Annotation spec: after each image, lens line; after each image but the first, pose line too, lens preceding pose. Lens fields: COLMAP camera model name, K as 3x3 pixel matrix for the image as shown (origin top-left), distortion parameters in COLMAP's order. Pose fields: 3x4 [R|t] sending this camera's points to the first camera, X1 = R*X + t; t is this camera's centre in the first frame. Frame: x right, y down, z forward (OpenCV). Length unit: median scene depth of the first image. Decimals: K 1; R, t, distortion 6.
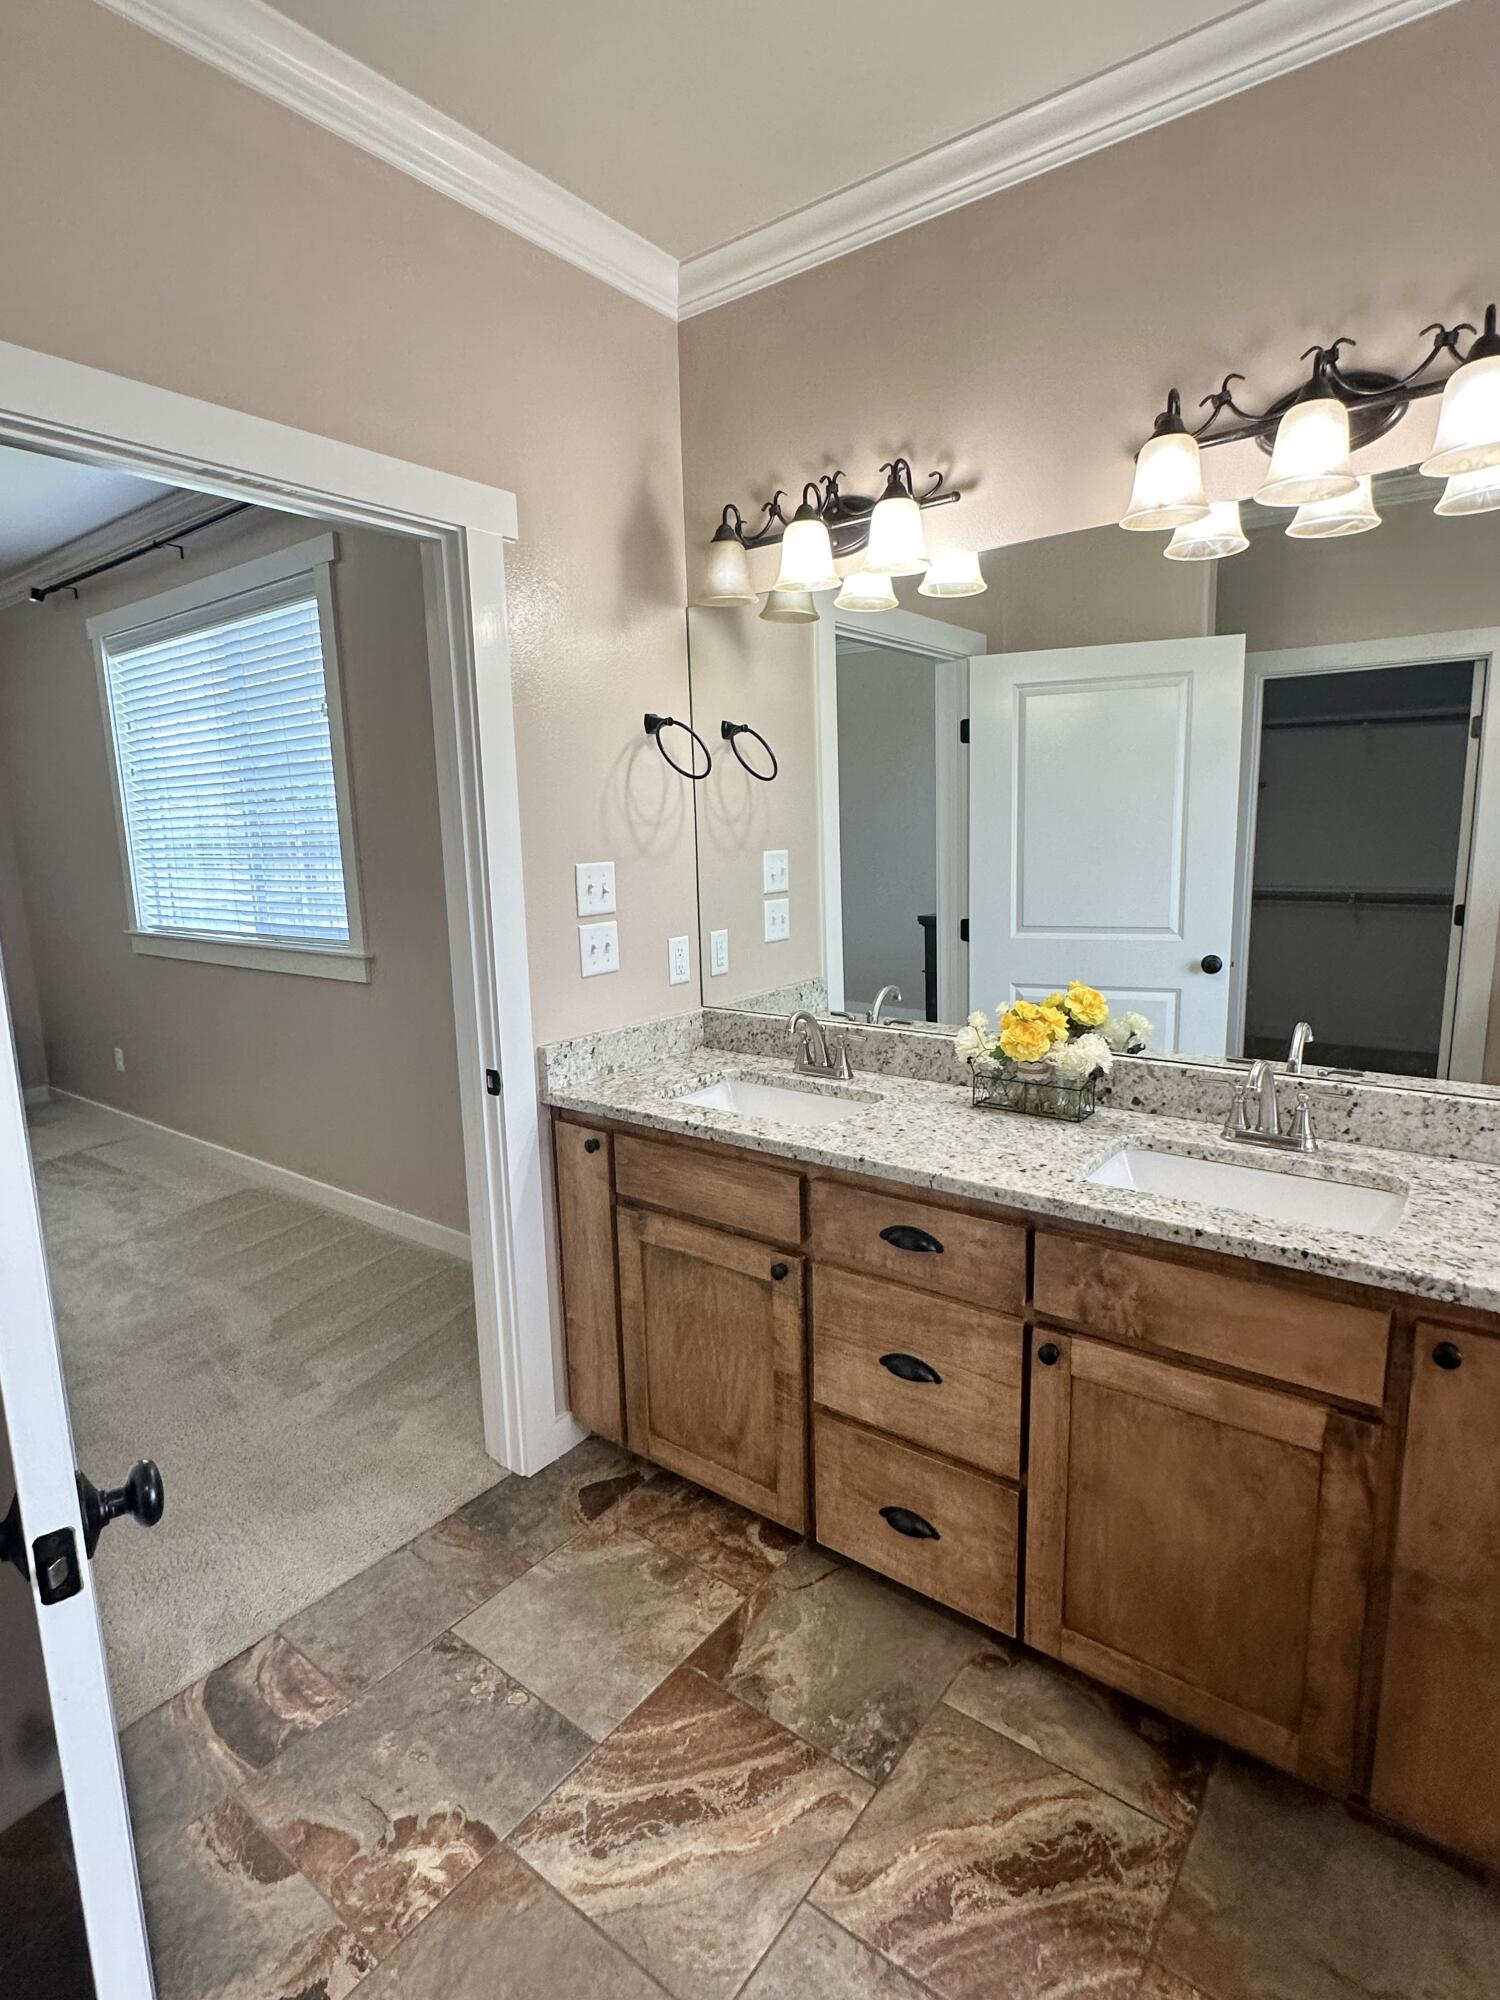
lens RADIAL K [[1022.3, 0, 744.3], [0, 1022.3, 1002.5], [0, 0, 1]] dist [-0.002578, 0.001936]
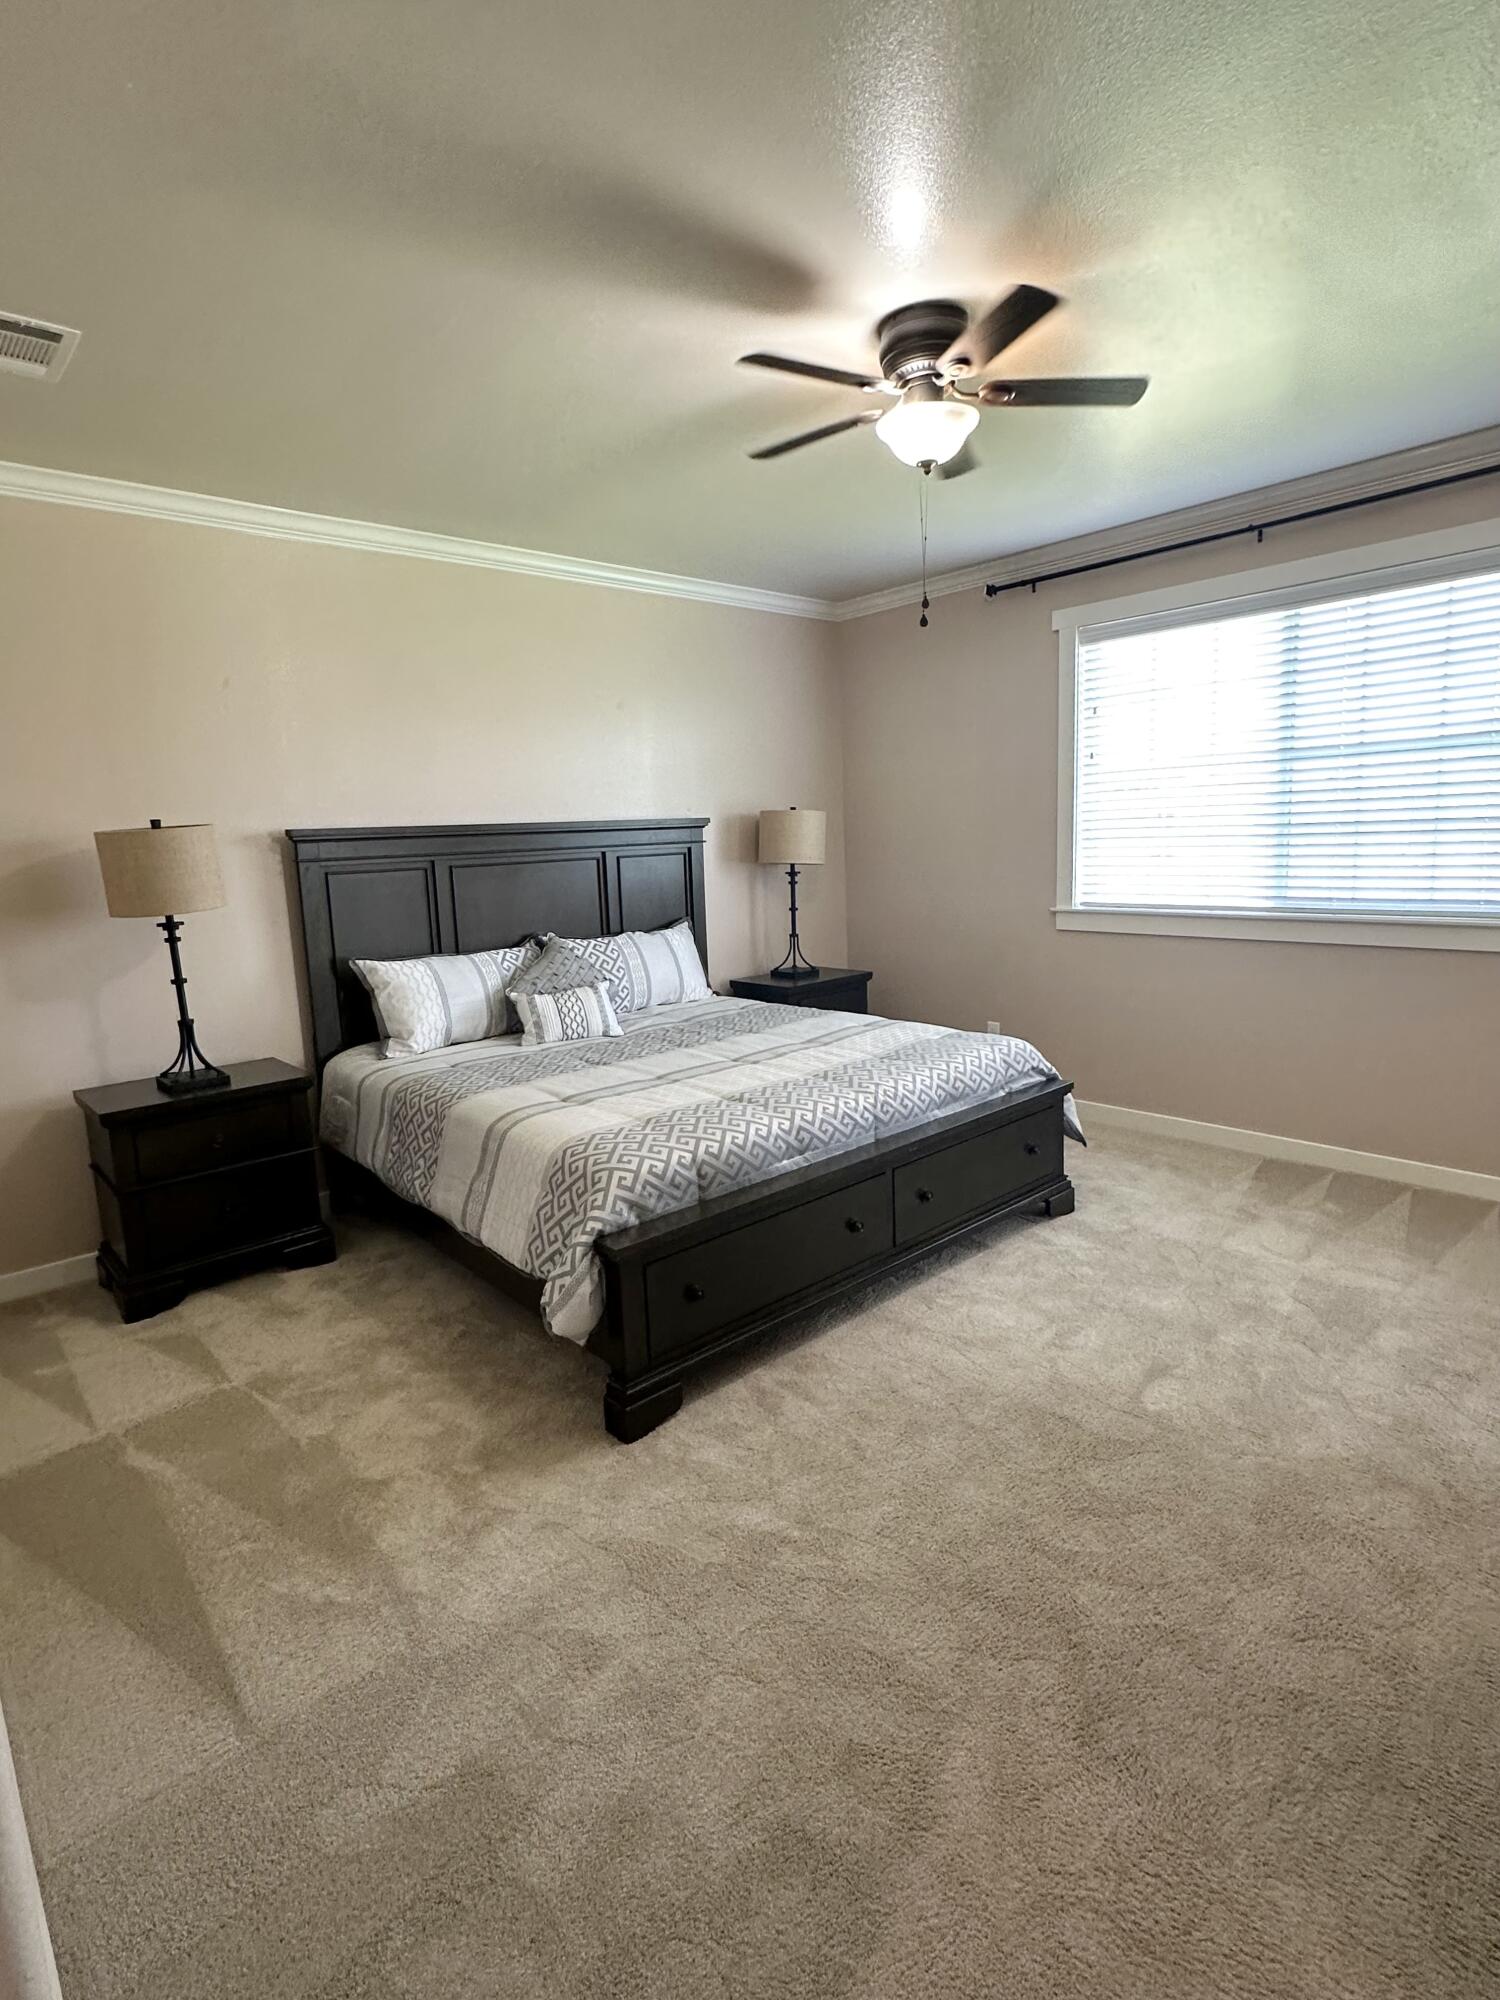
lens RADIAL K [[1015.2, 0, 744.1], [0, 1015.2, 993.9], [0, 0, 1]] dist [-0.002015, 0.000384]
pose [[0.983740, 0.021379, -0.178323, -2.095054], [-0.022869, 0.999719, -0.006306, 0.088954], [0.178138, 0.010282, 0.983952, -0.212837]]
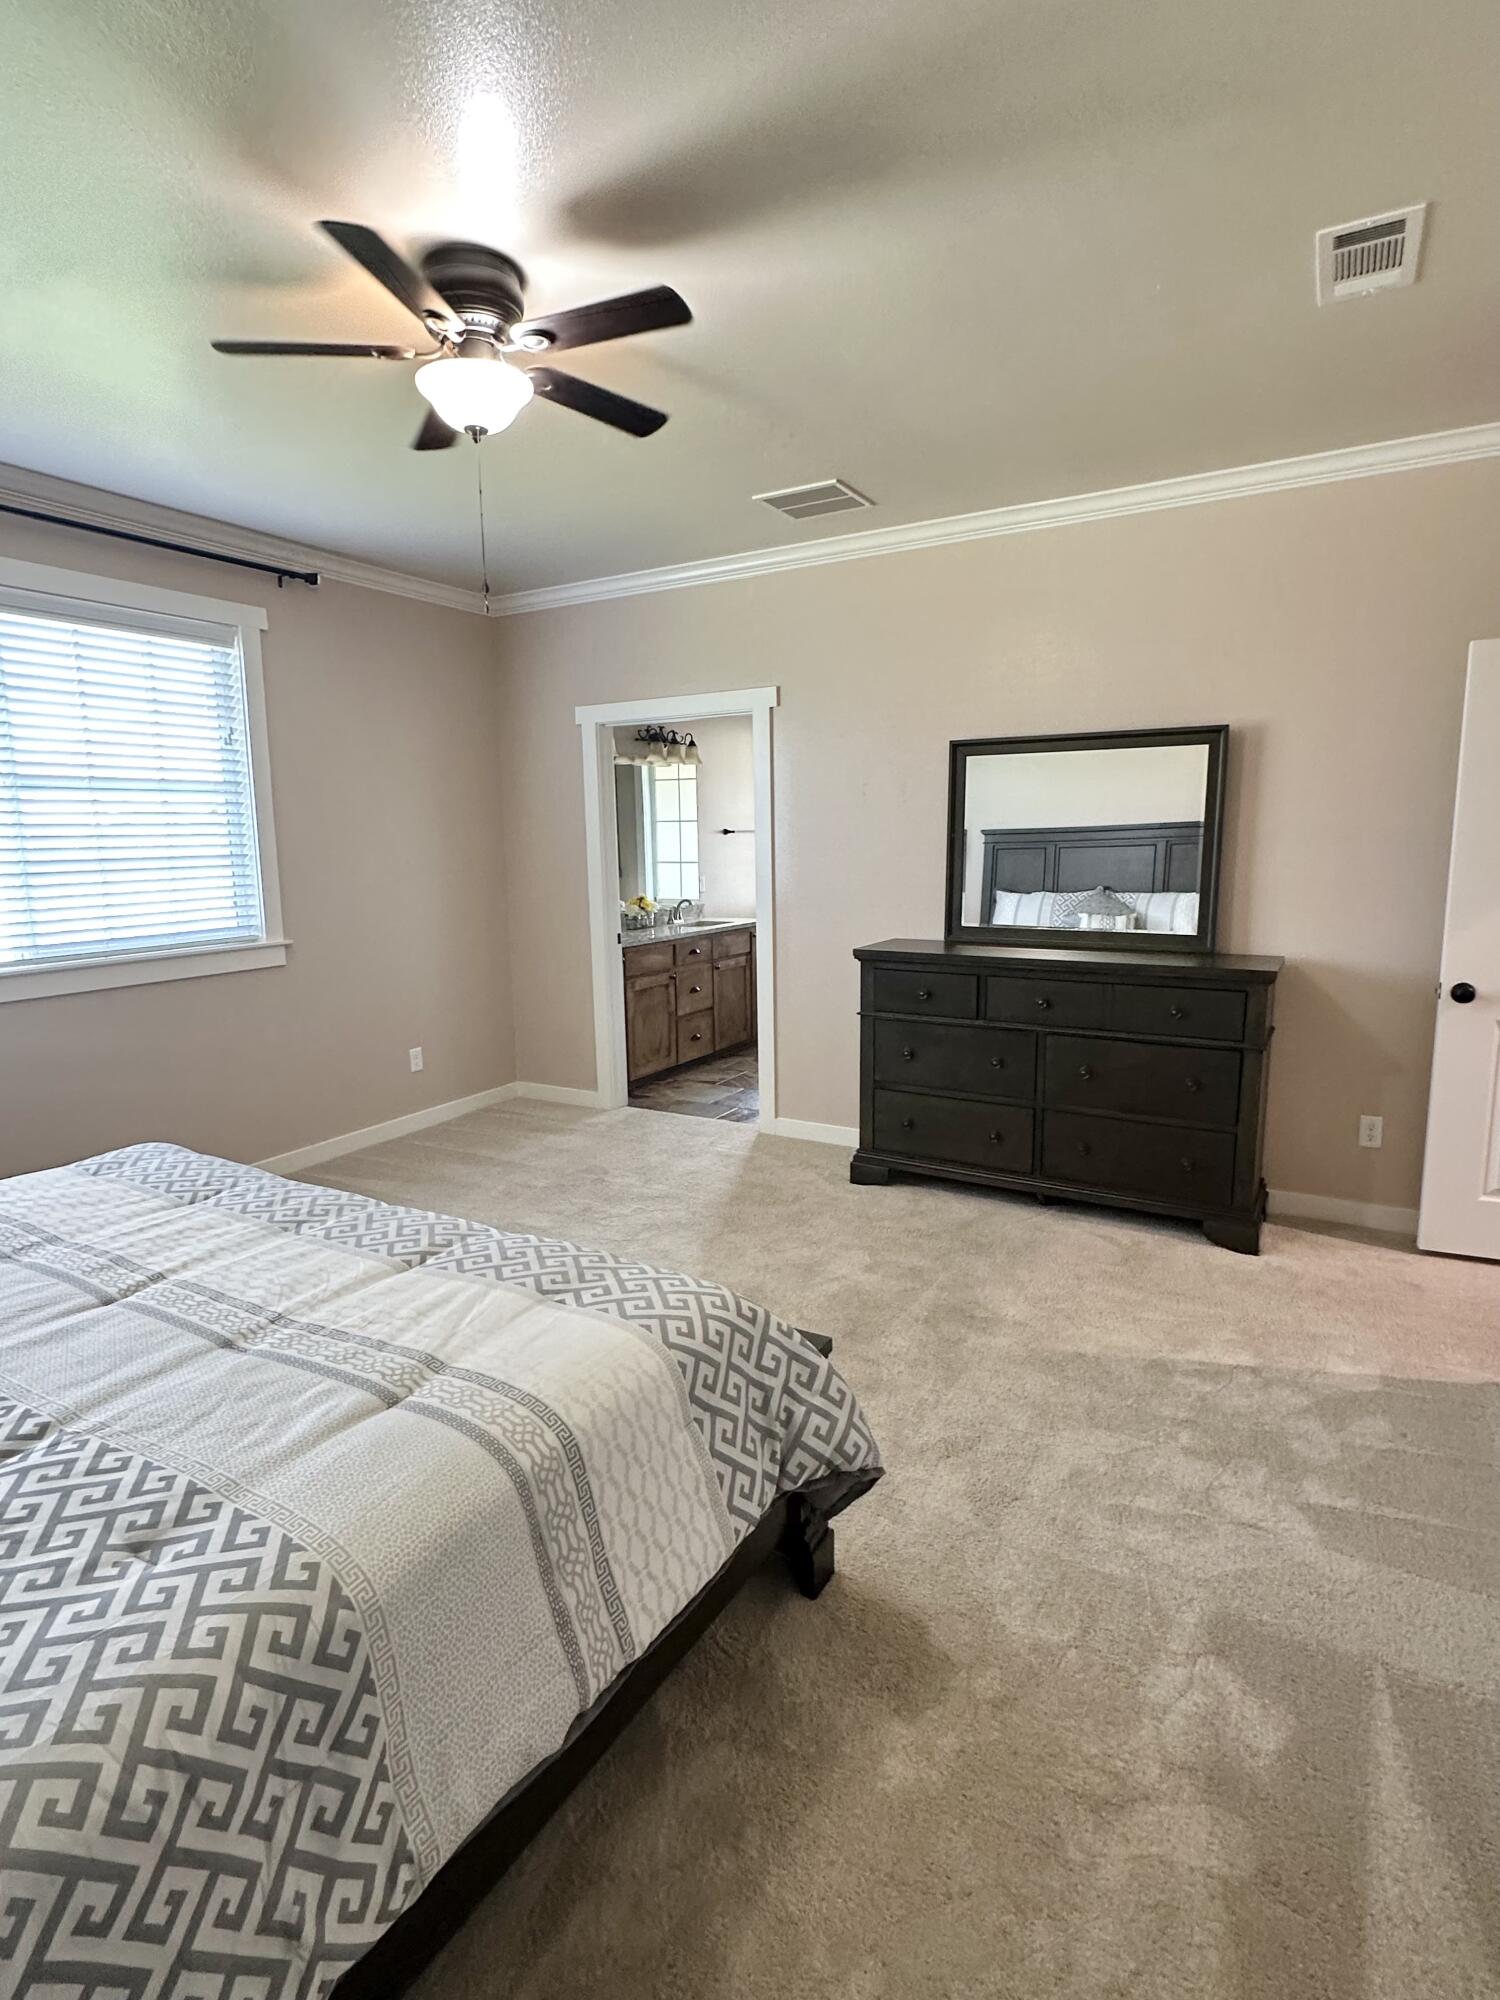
lens RADIAL K [[1022.3, 0, 744.3], [0, 1022.3, 1002.5], [0, 0, 1]] dist [-0.002578, 0.001936]
pose [[-0.130575, -0.131771, 0.982643, -3.596146], [0.193190, 0.968748, 0.155579, -0.130048], [-0.972434, 0.210151, -0.101038, 1.280667]]
